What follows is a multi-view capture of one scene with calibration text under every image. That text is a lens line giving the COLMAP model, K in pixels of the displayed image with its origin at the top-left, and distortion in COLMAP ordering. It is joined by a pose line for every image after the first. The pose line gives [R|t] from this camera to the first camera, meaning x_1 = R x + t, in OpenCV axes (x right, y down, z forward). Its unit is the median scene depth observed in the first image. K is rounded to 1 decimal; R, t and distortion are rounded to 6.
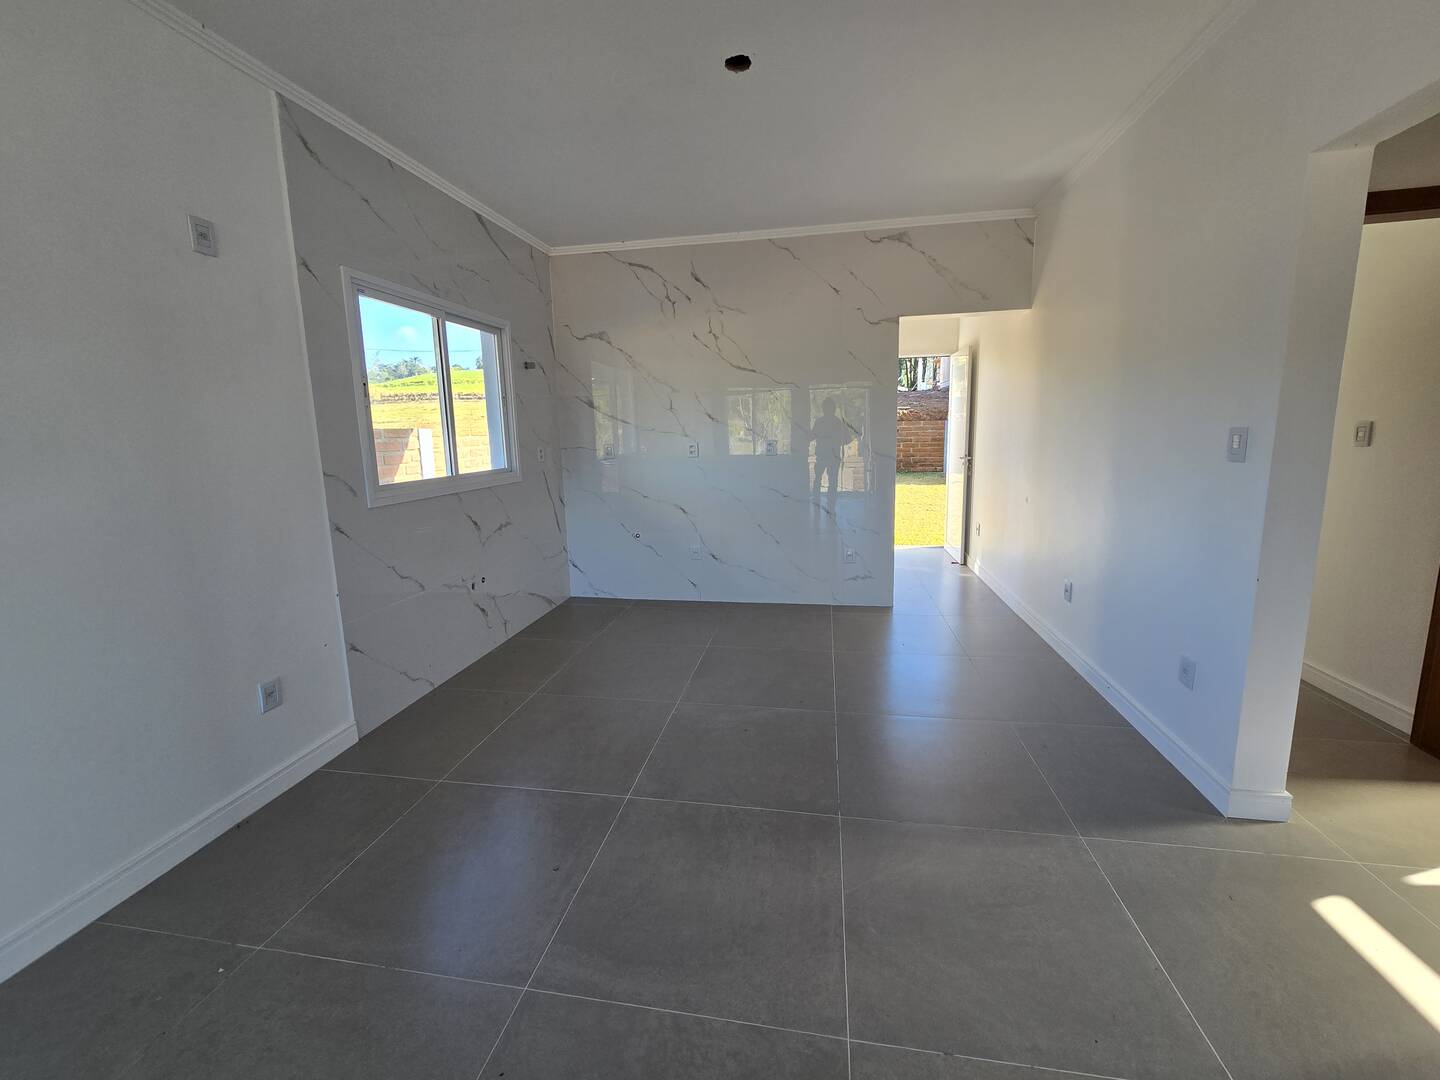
lens RADIAL K [[592.0, 0, 717.2], [0, 592.0, 522.0], [0, 0, 1]] dist [-0.011450, 0.002925]
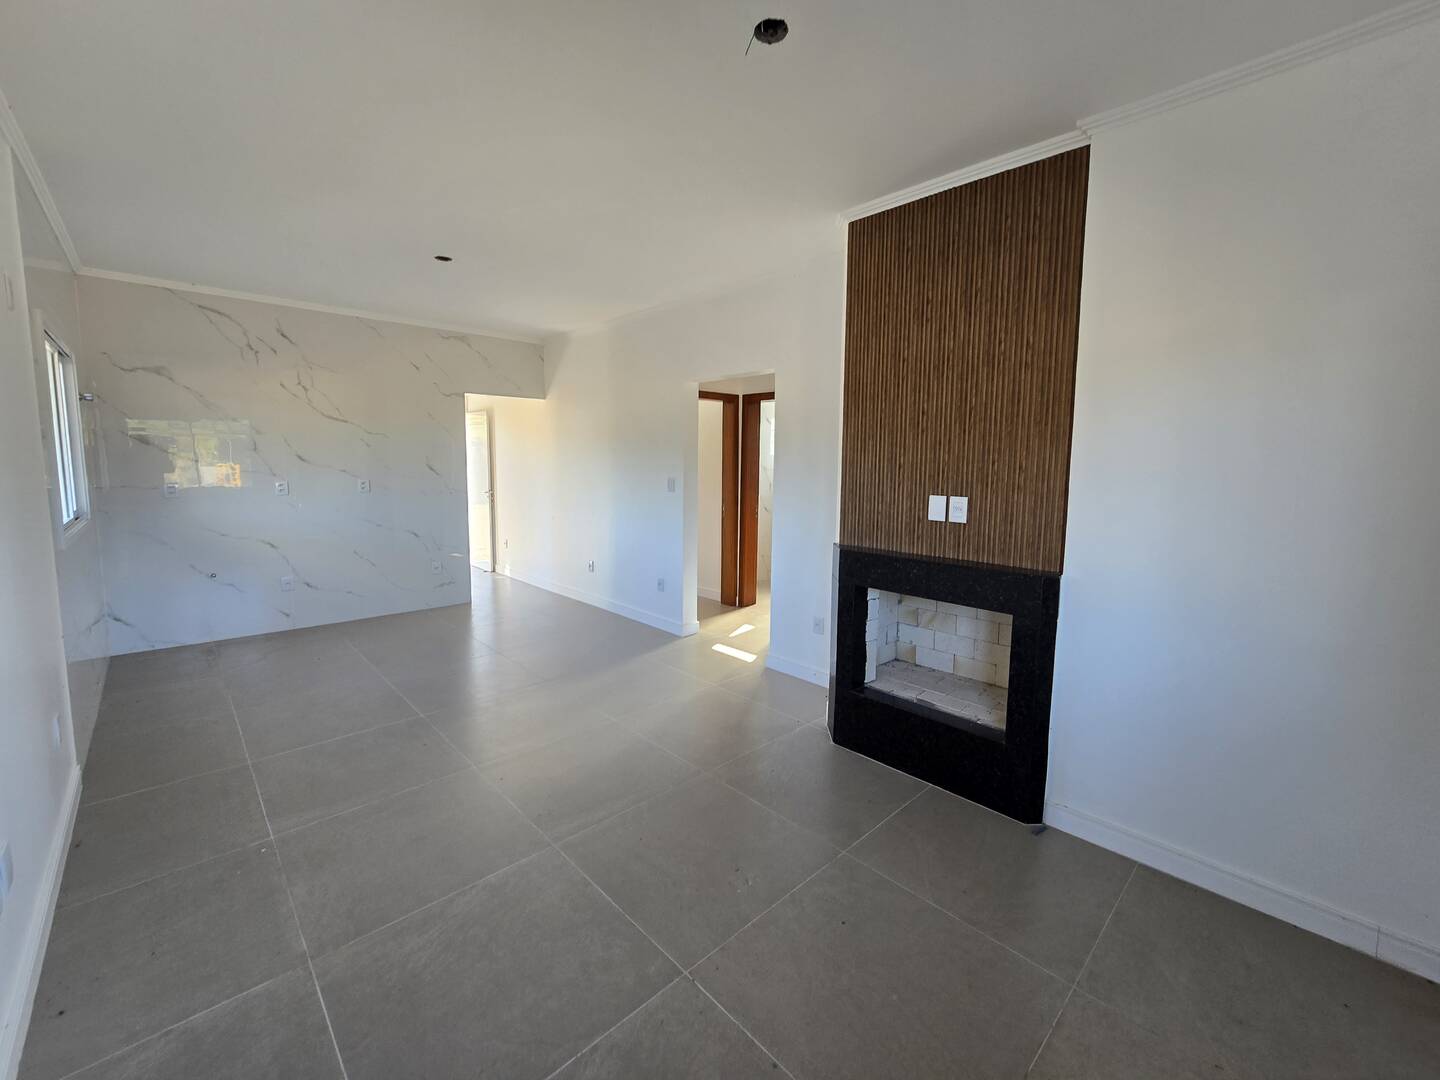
lens RADIAL K [[592.0, 0, 723.2], [0, 592.0, 535.4], [0, 0, 1]] dist [-0.011450, 0.002925]
pose [[0.588389, -0.070658, 0.805485, -0.459551], [0.099797, 0.994904, 0.014374, 0.030226], [-0.802396, 0.071927, 0.592442, -0.290503]]
